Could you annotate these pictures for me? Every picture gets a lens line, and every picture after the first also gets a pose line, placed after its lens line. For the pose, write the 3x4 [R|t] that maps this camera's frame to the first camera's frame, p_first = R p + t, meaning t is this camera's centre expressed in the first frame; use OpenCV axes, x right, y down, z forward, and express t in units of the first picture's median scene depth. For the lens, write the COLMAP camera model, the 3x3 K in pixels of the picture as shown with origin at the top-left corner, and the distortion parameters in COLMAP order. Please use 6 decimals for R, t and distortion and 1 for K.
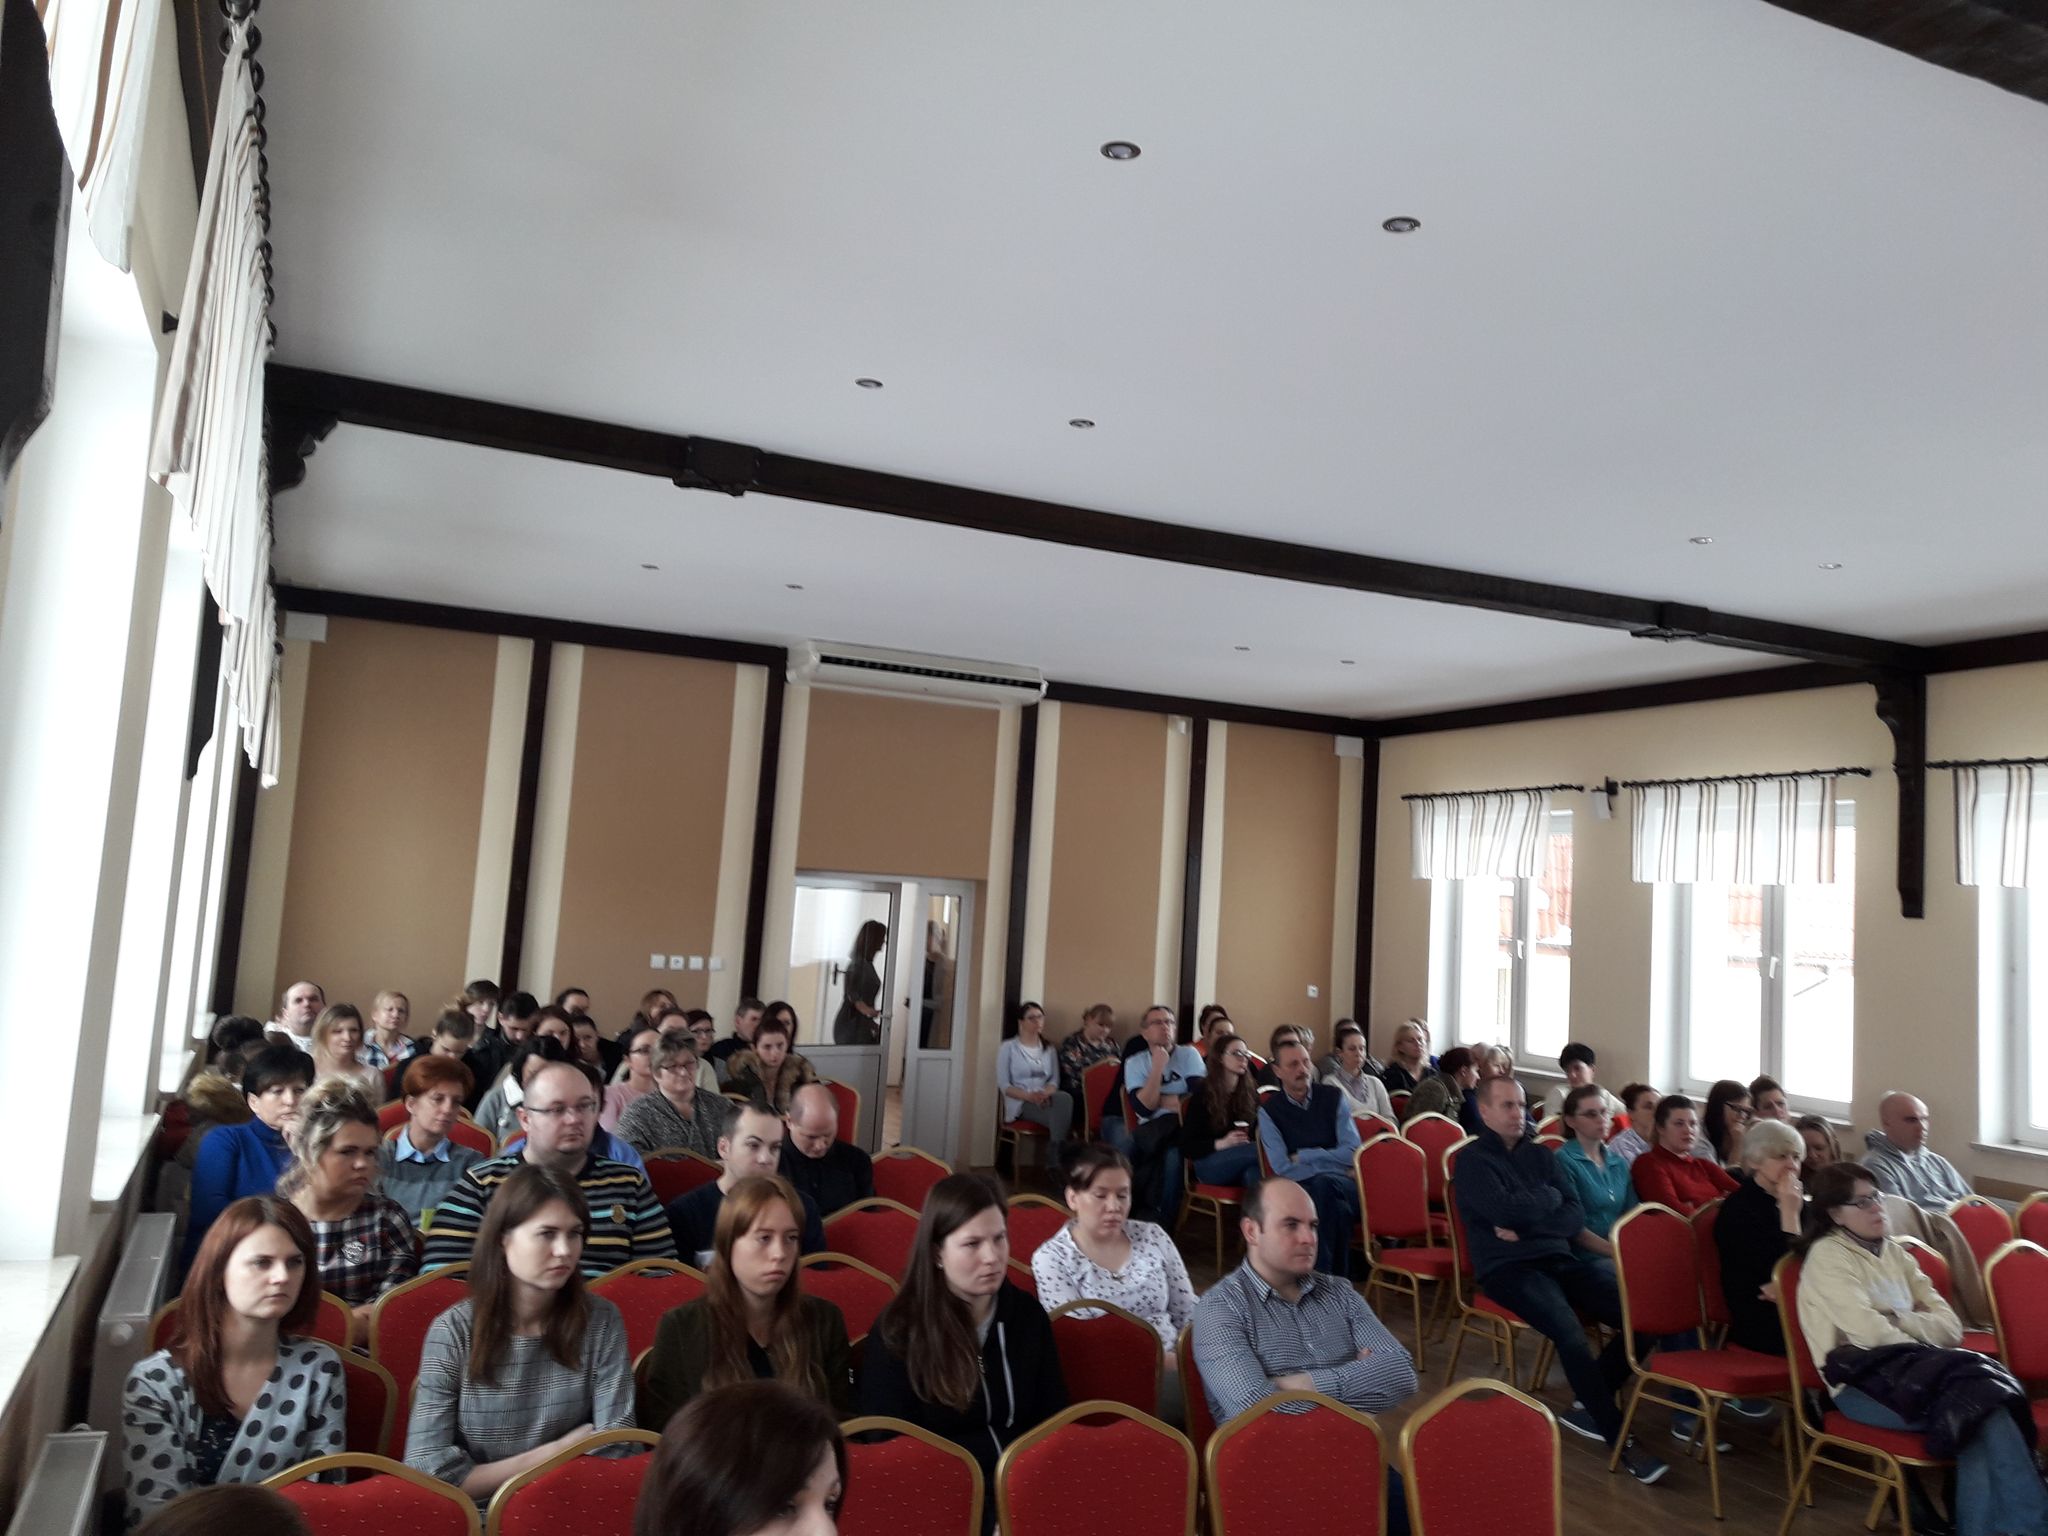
lens RADIAL K [[1651.2, 0, 1029.2], [0, 1651.2, 768.3], [0, 0, 1]] dist [0.045008, -0.070349]
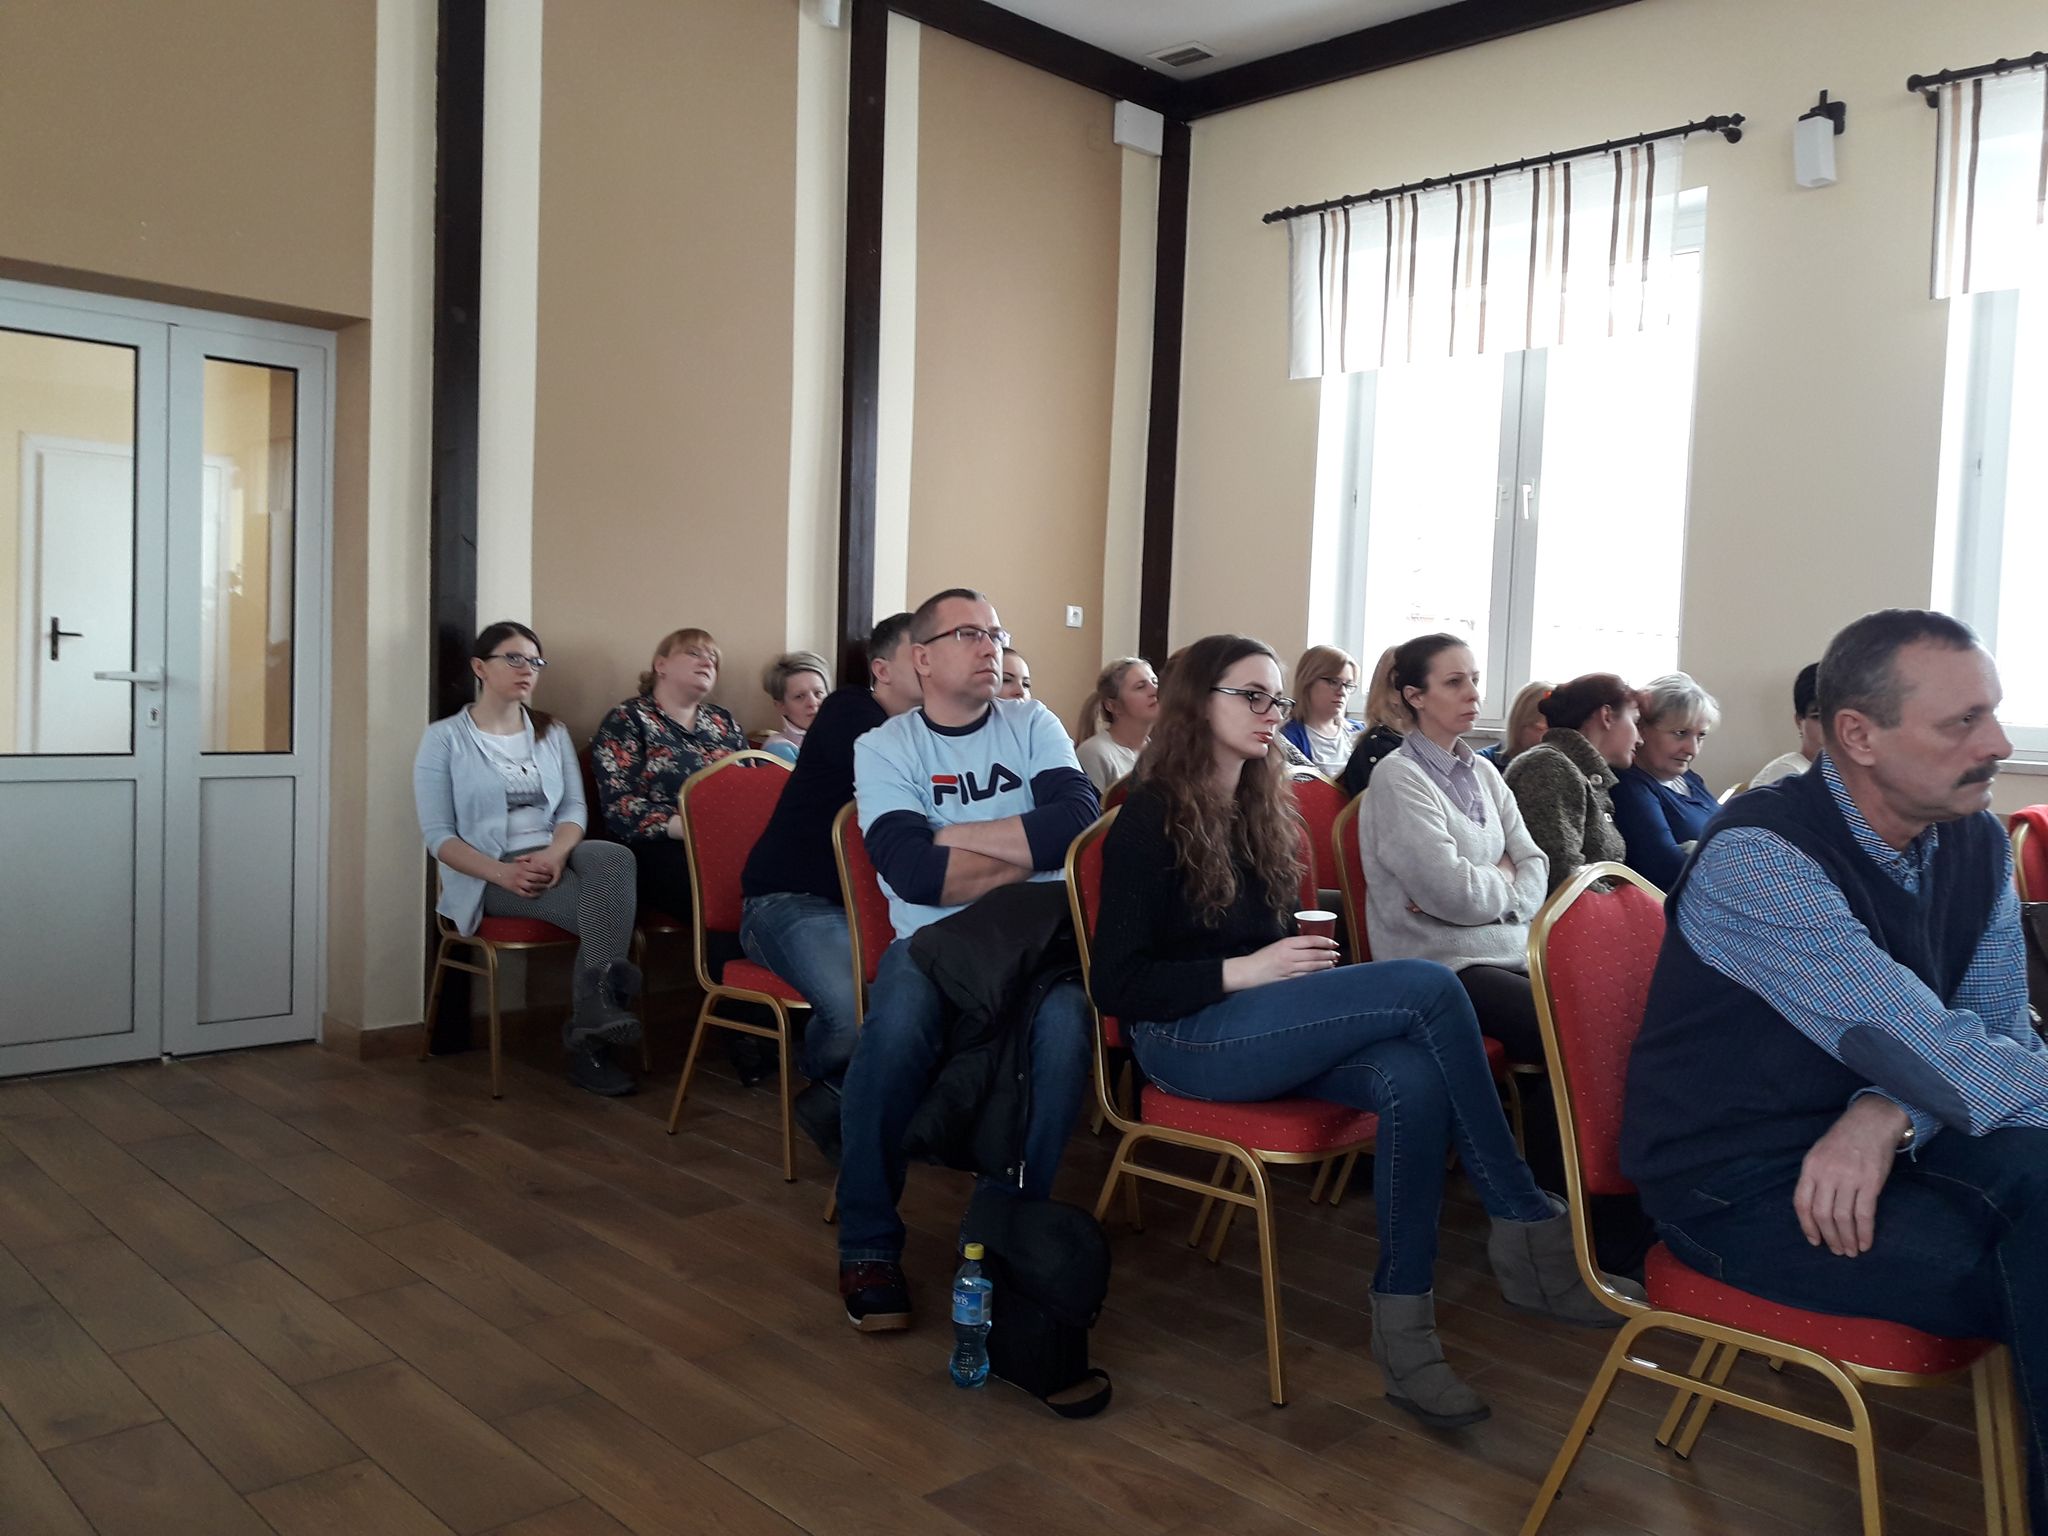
lens RADIAL K [[1651.2, 0, 1036.4], [0, 1651.2, 767.3], [0, 0, 1]] dist [0.045008, -0.070349]
pose [[0.937058, -0.043836, 0.346412, -0.018790], [-0.010351, 0.988165, 0.153046, 0.112634], [-0.349021, -0.146999, 0.925514, 0.575256]]
